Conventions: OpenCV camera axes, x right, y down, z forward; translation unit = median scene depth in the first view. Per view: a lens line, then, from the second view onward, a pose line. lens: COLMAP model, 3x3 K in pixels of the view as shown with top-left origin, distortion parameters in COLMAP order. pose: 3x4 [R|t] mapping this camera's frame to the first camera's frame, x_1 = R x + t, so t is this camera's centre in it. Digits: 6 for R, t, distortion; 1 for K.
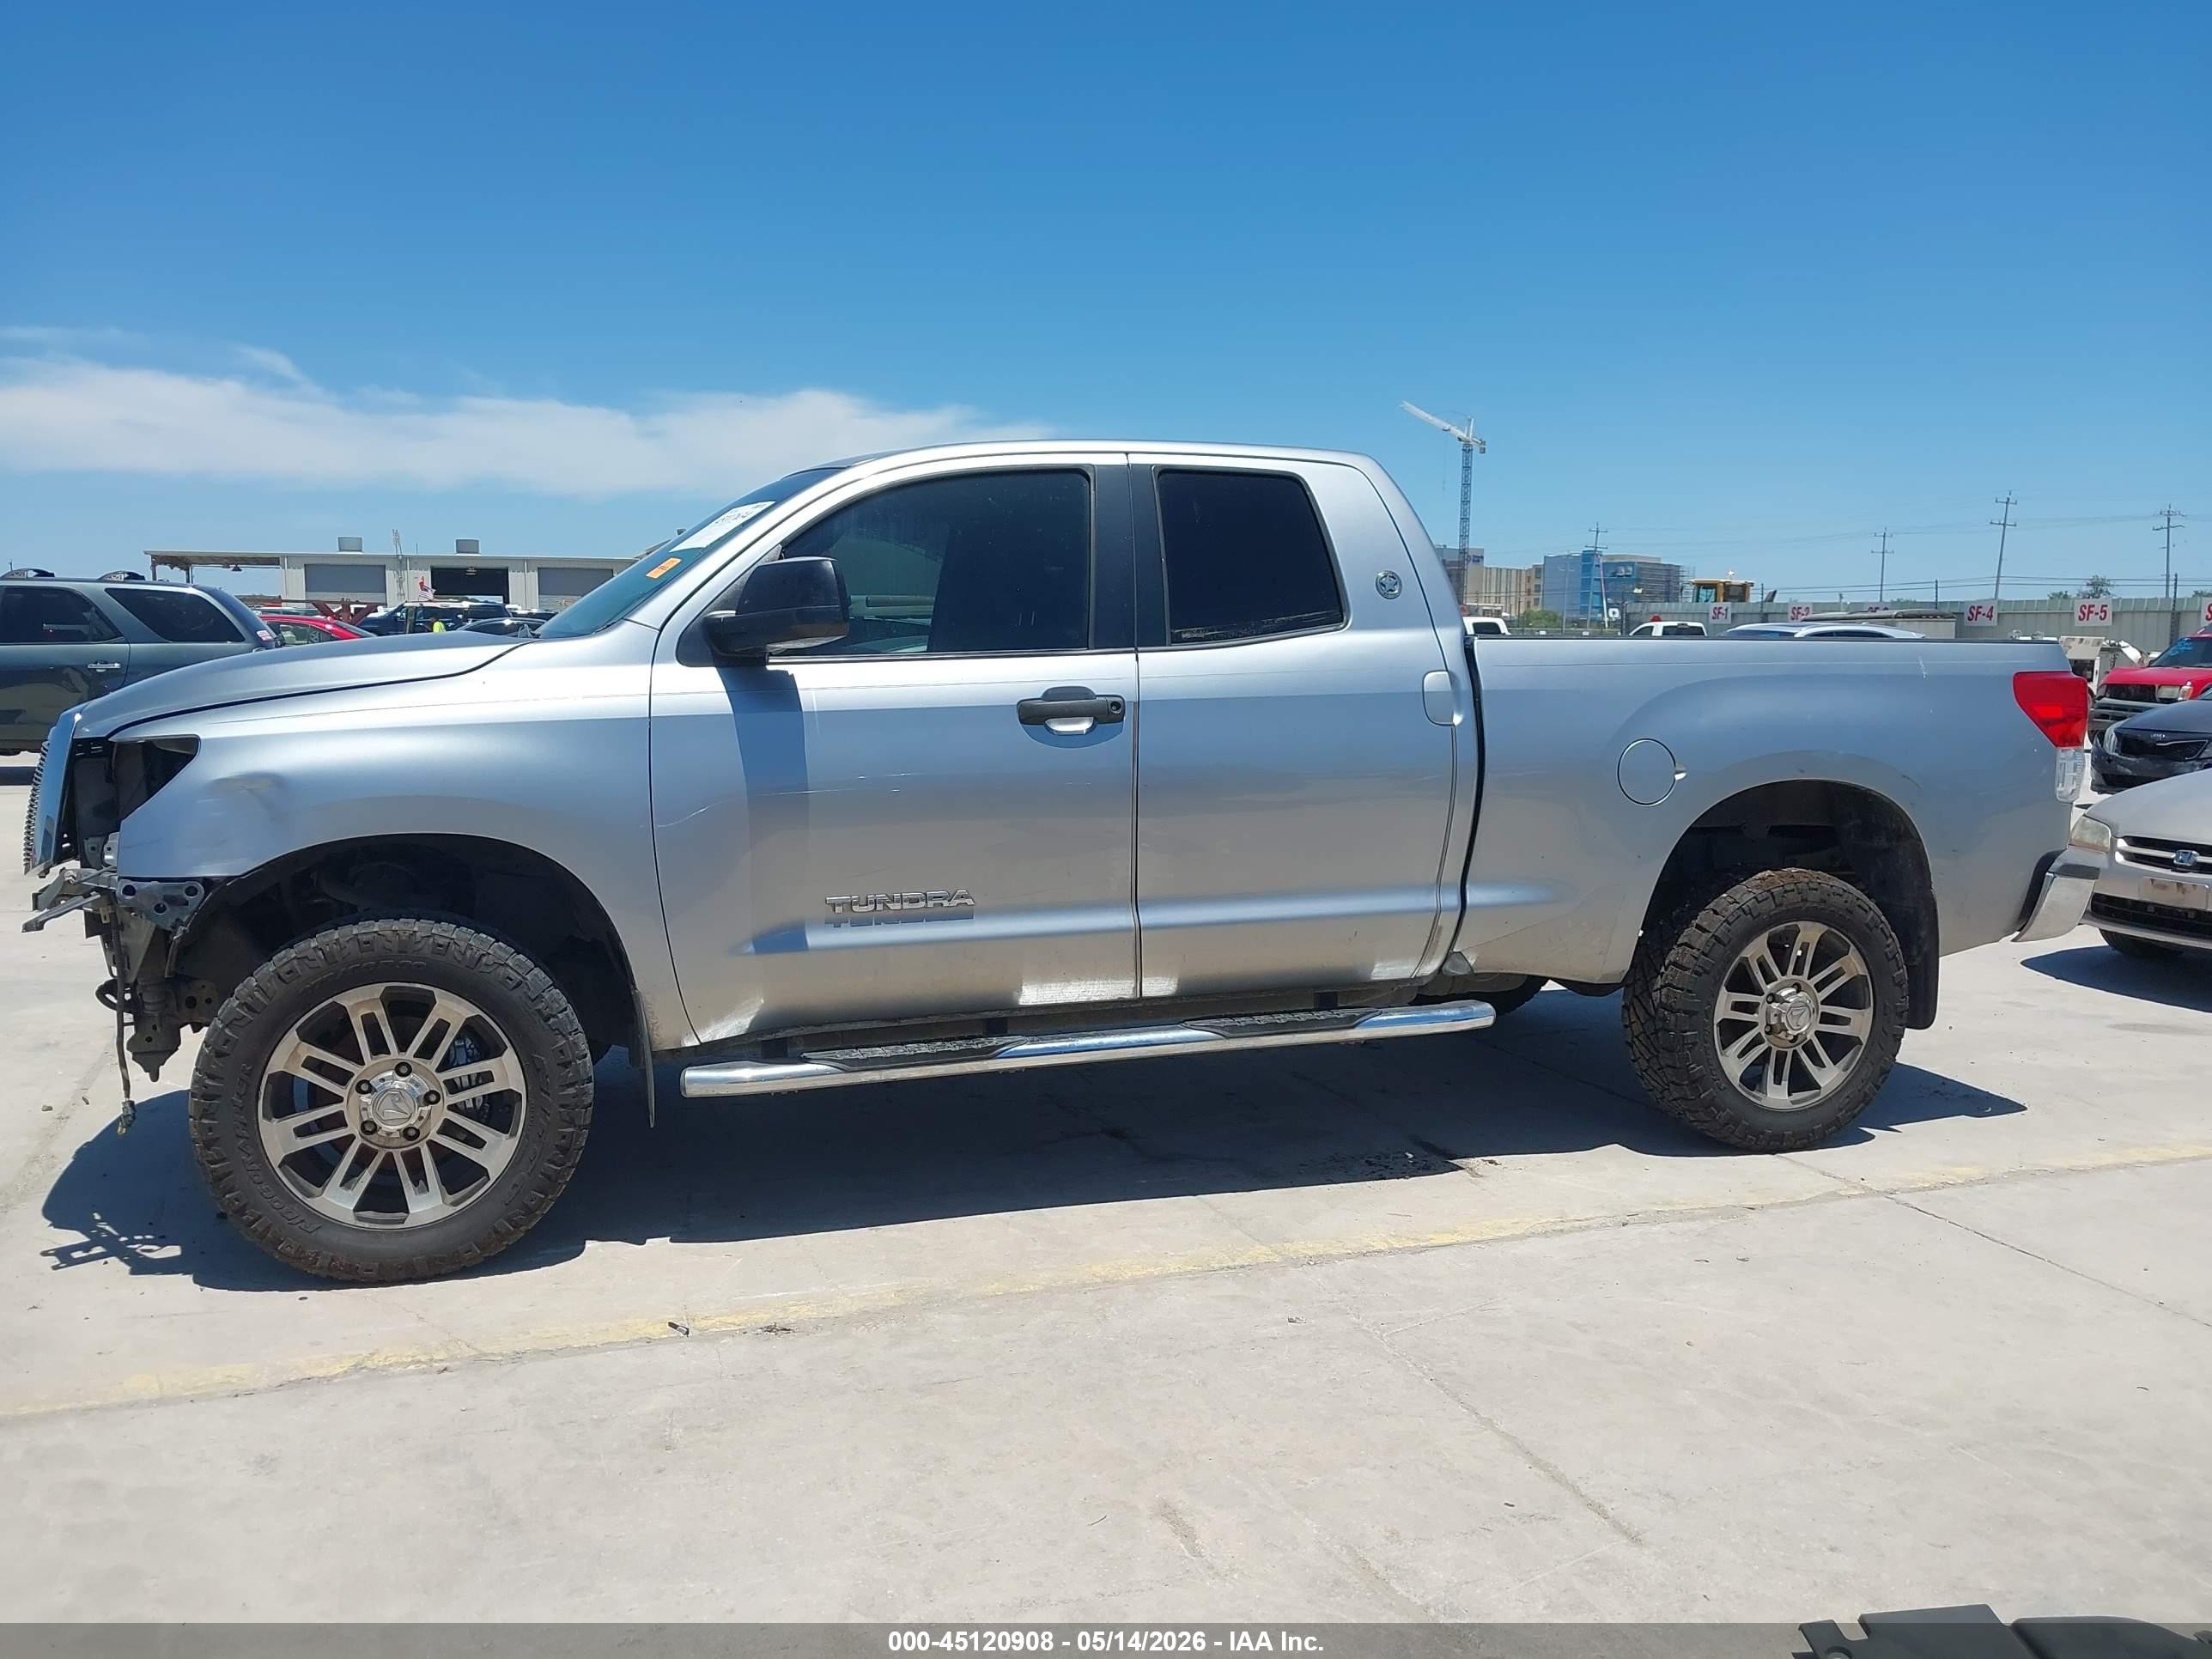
lens RADIAL K [[1790.9, 0, 1108.4], [0, 1790.9, 782.8], [0, 0, 1]] dist [0.083343, -0.073994]
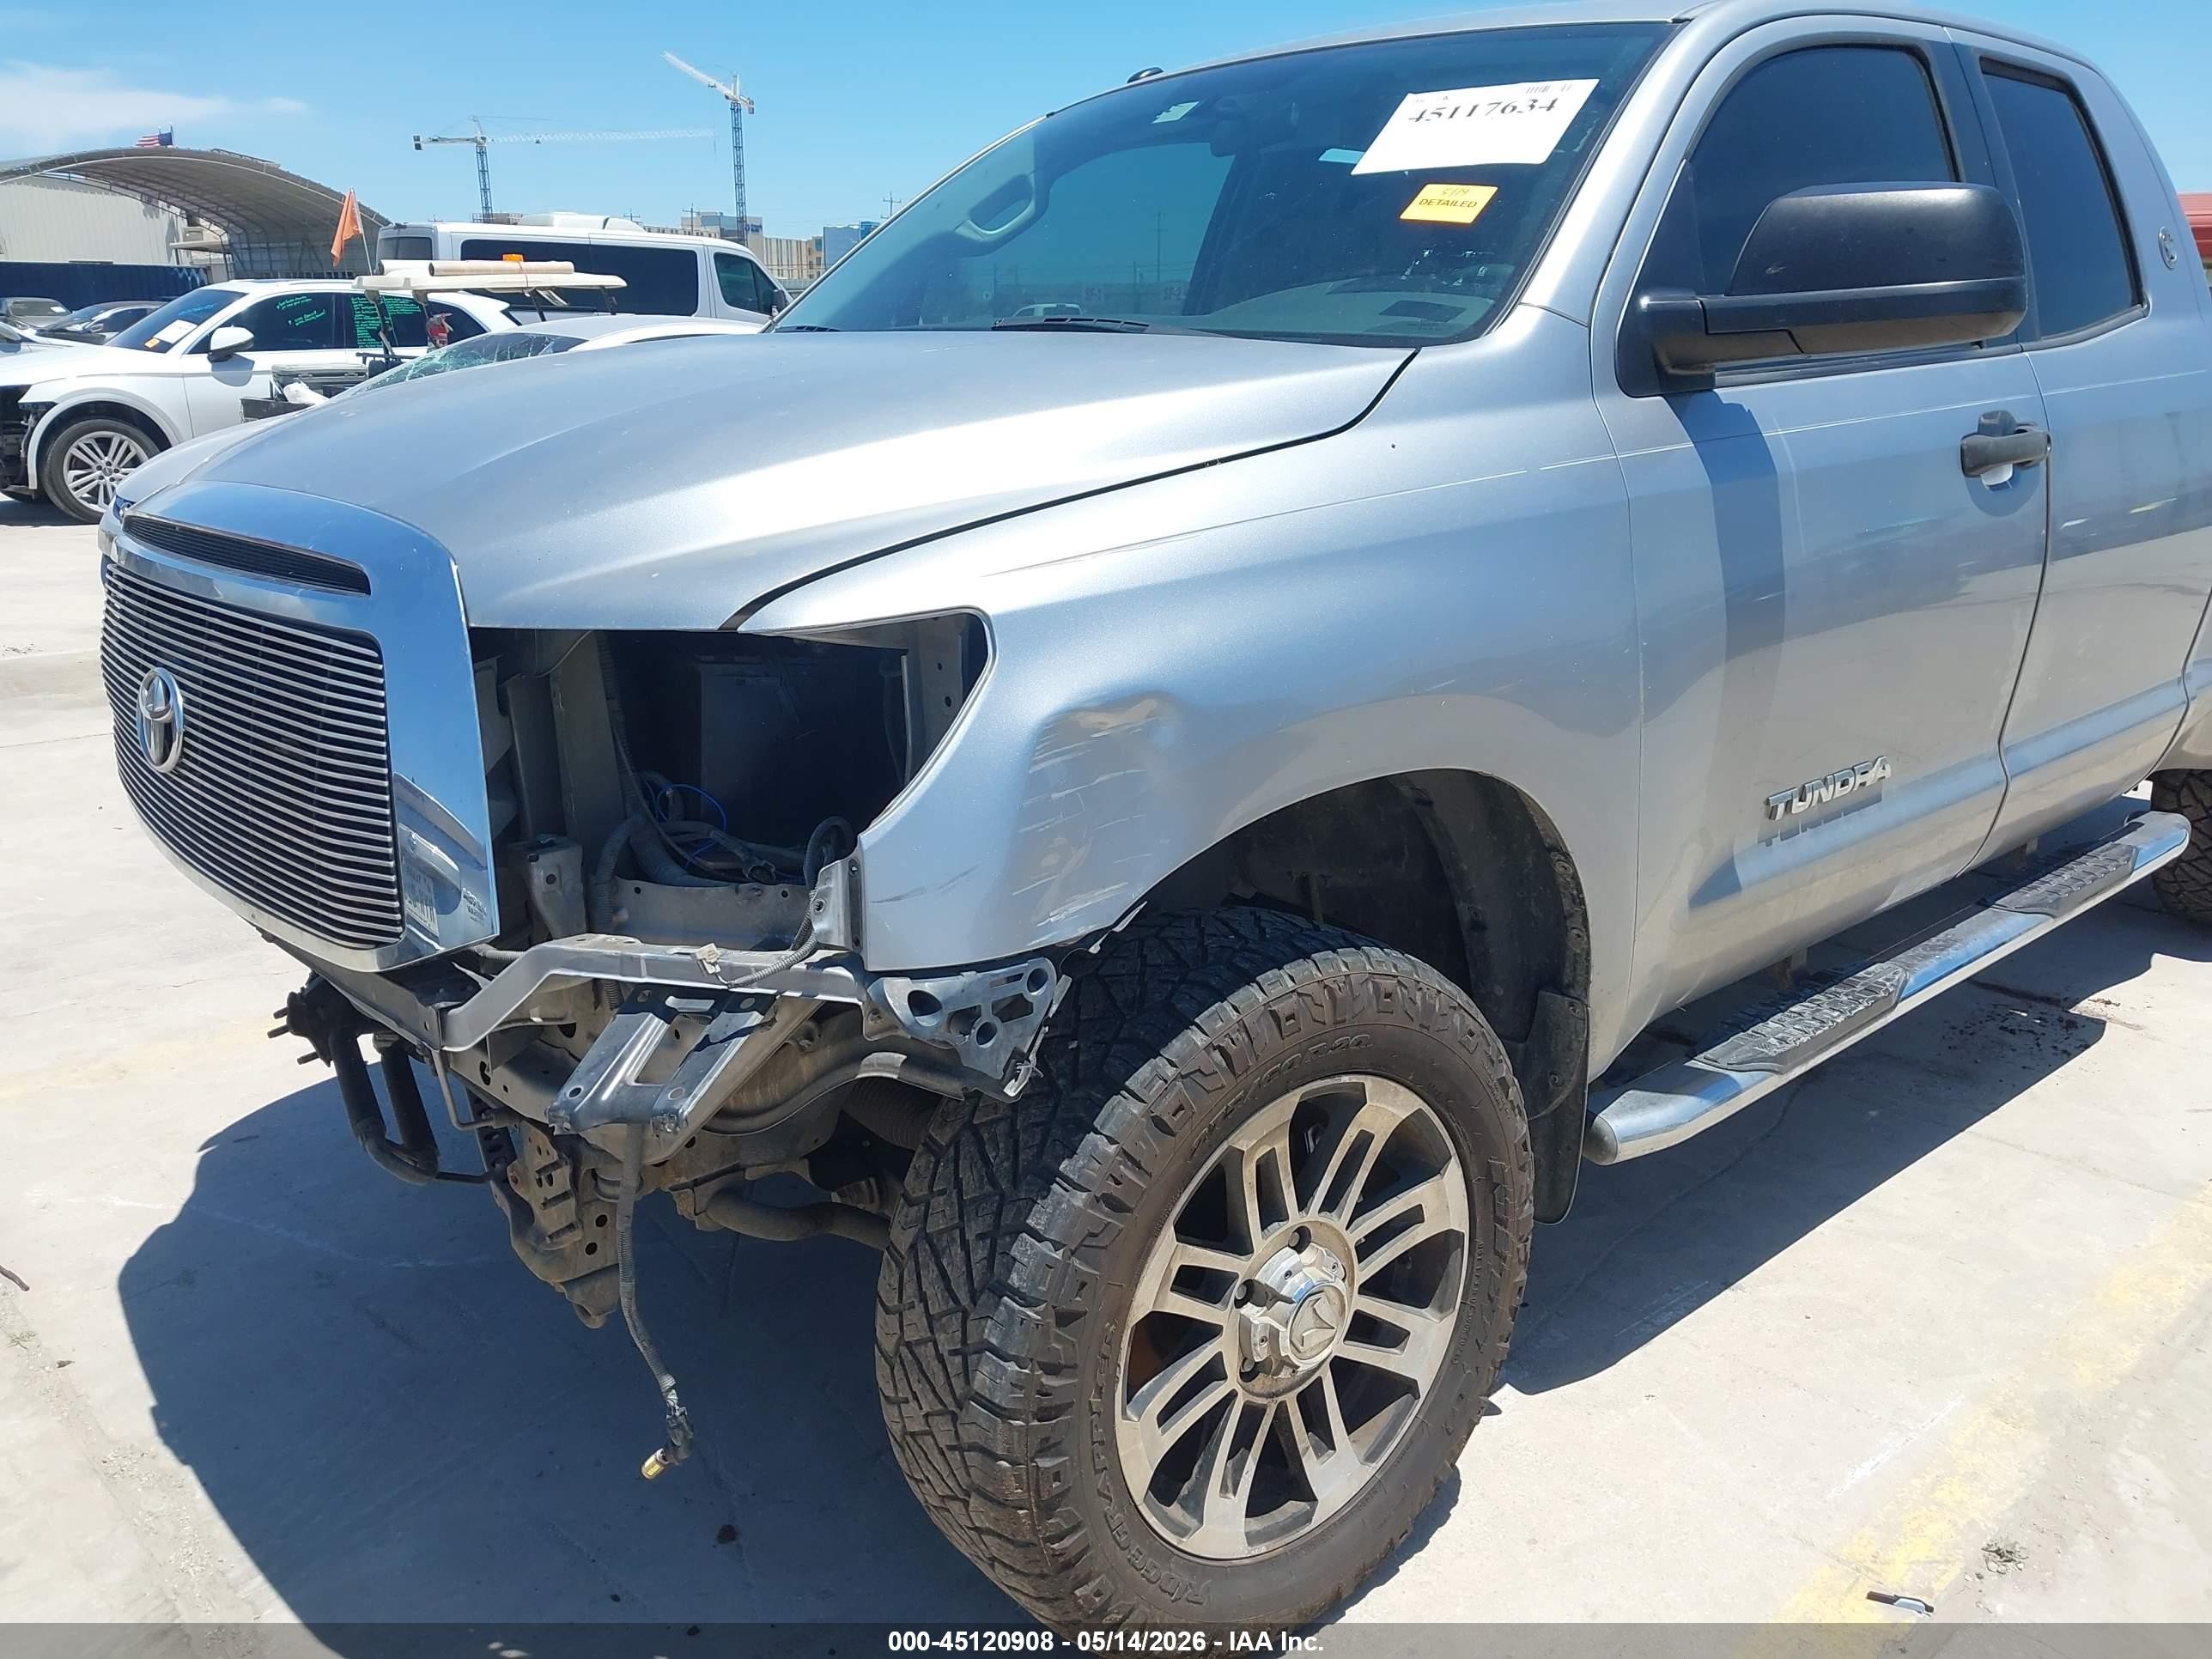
lens RADIAL K [[1751.9, 0, 1097.3], [0, 1751.9, 761.3], [0, 0, 1]] dist [0.079529, -0.206806]
pose [[0.910331, -0.107254, 0.399743, -0.616679], [0.038538, 0.983609, 0.176147, -0.058481], [-0.412083, -0.144947, 0.899543, 0.605489]]
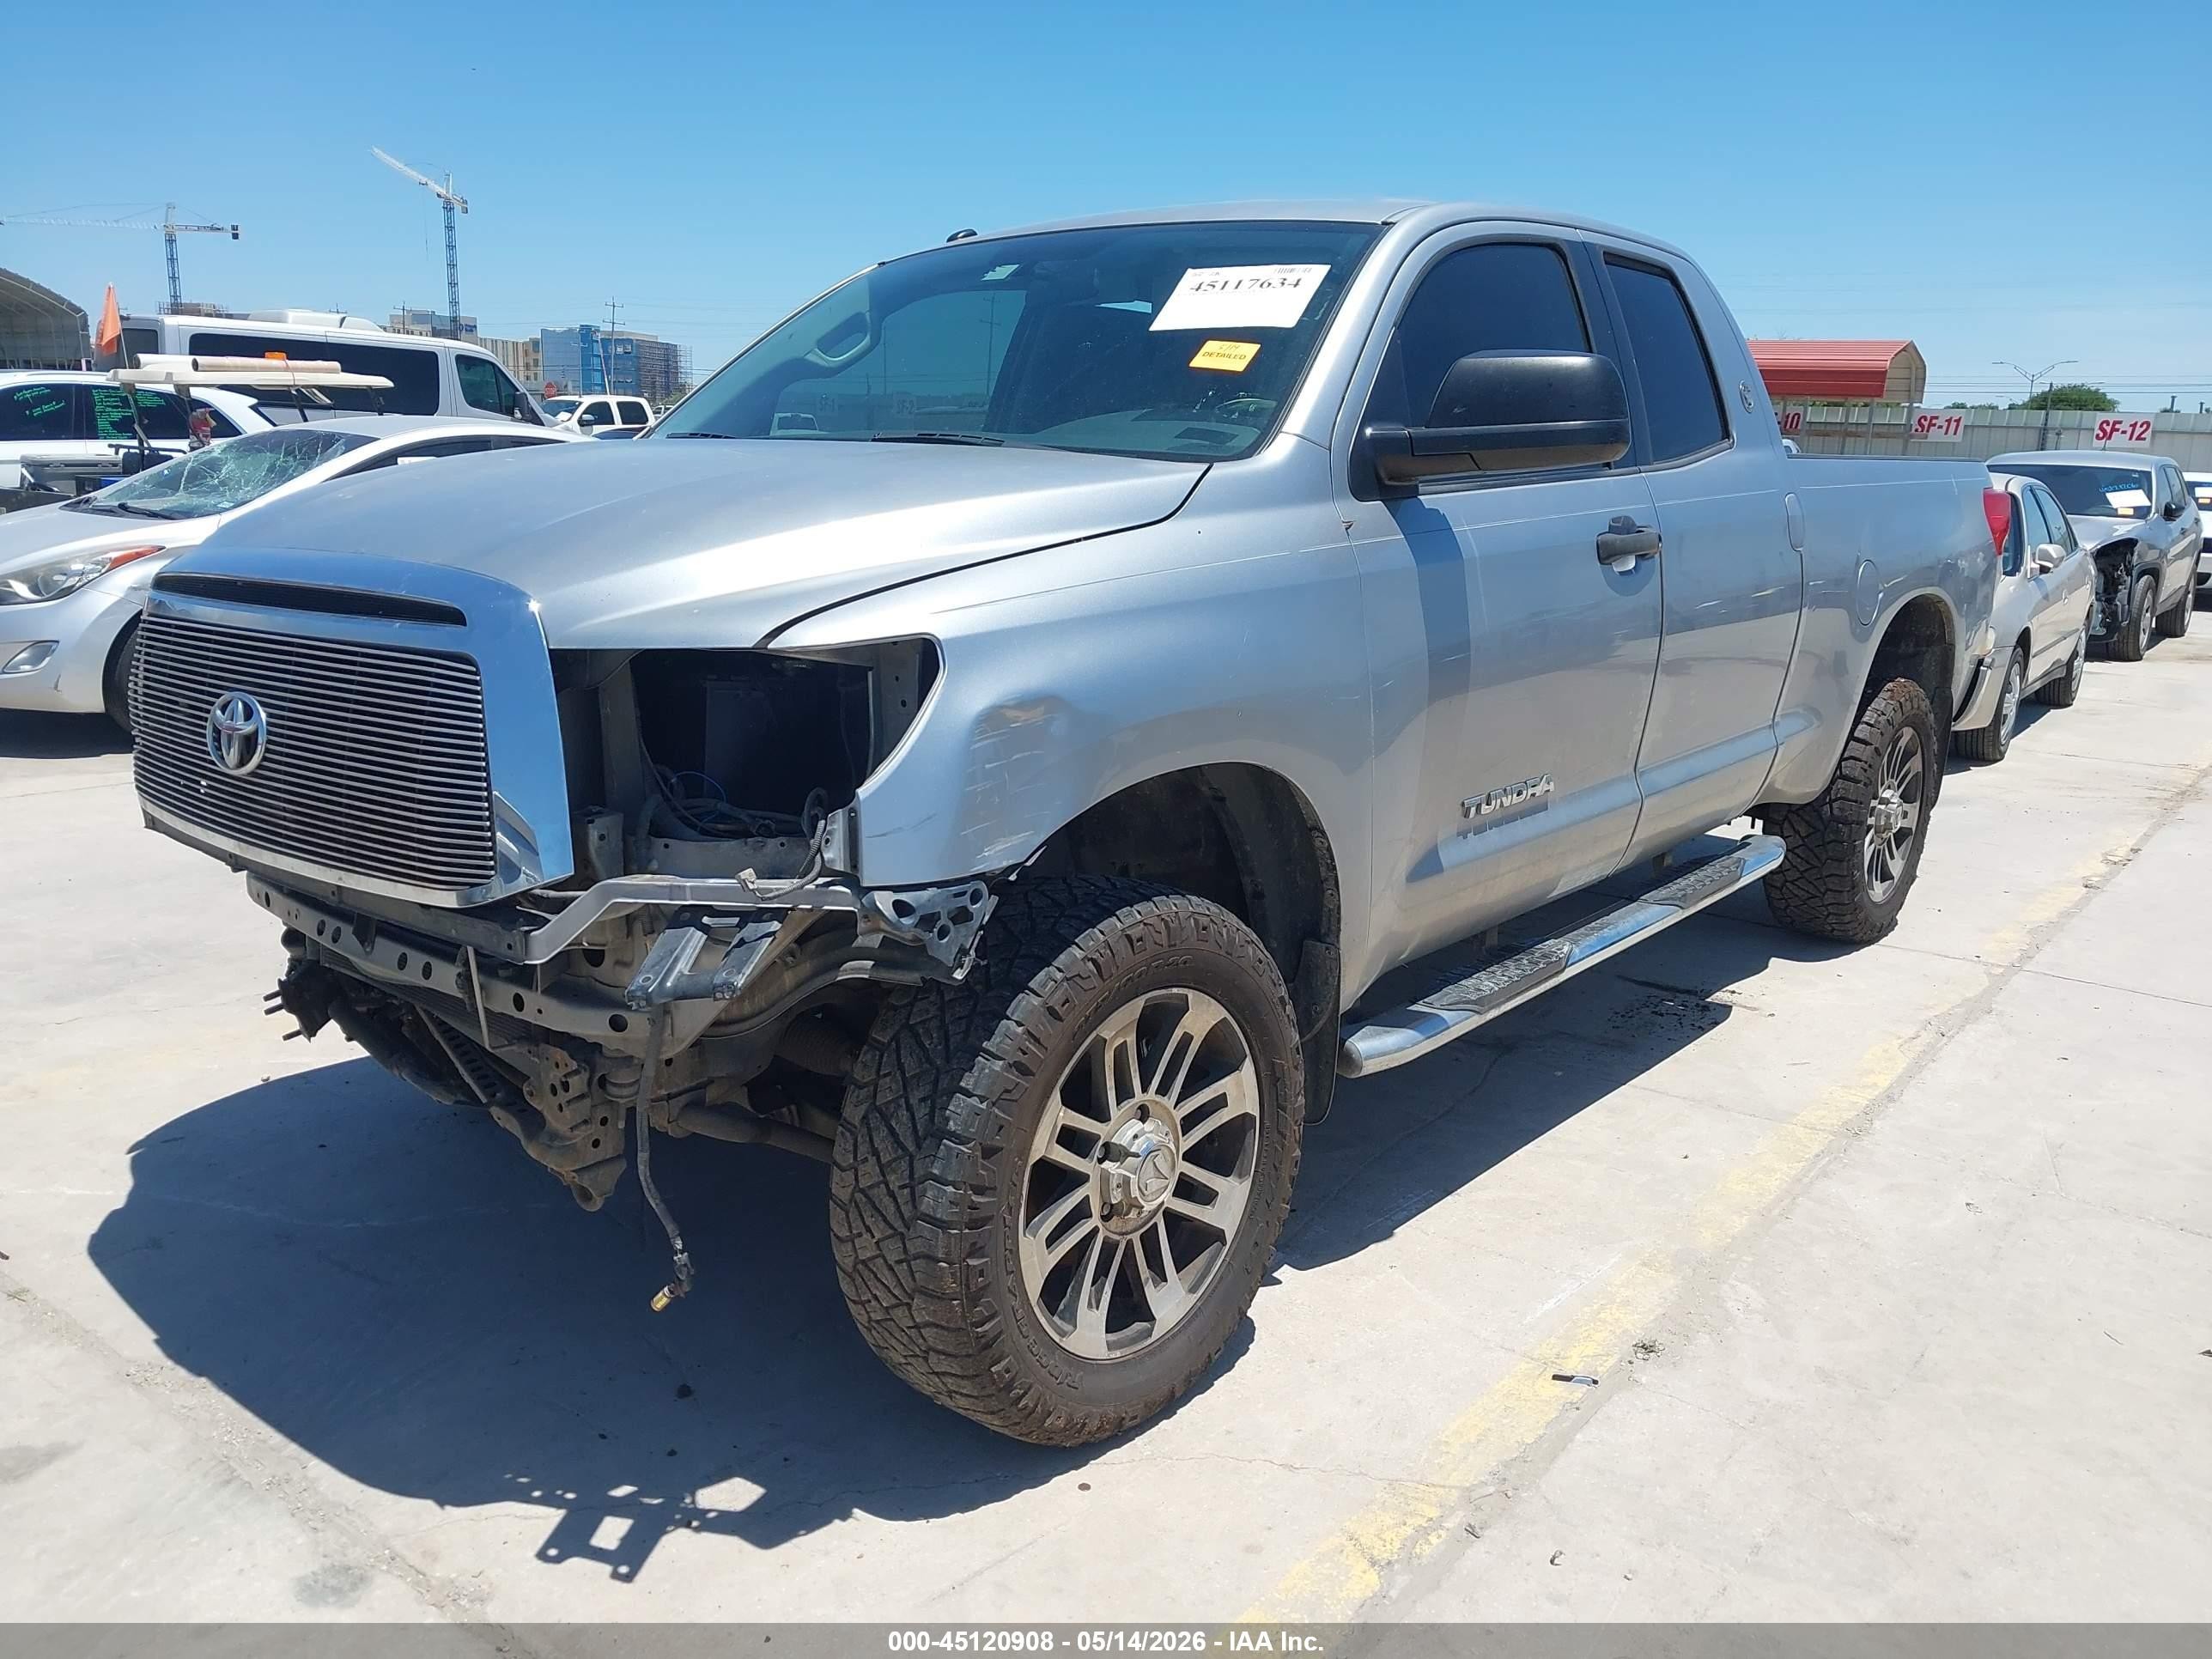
lens RADIAL K [[1751.9, 0, 1097.3], [0, 1751.9, 761.3], [0, 0, 1]] dist [0.079529, -0.206806]
pose [[0.834957, -0.087365, 0.543336, -0.741147], [0.024867, 0.992299, 0.121341, -0.050609], [-0.549753, -0.087803, 0.830700, 0.480774]]
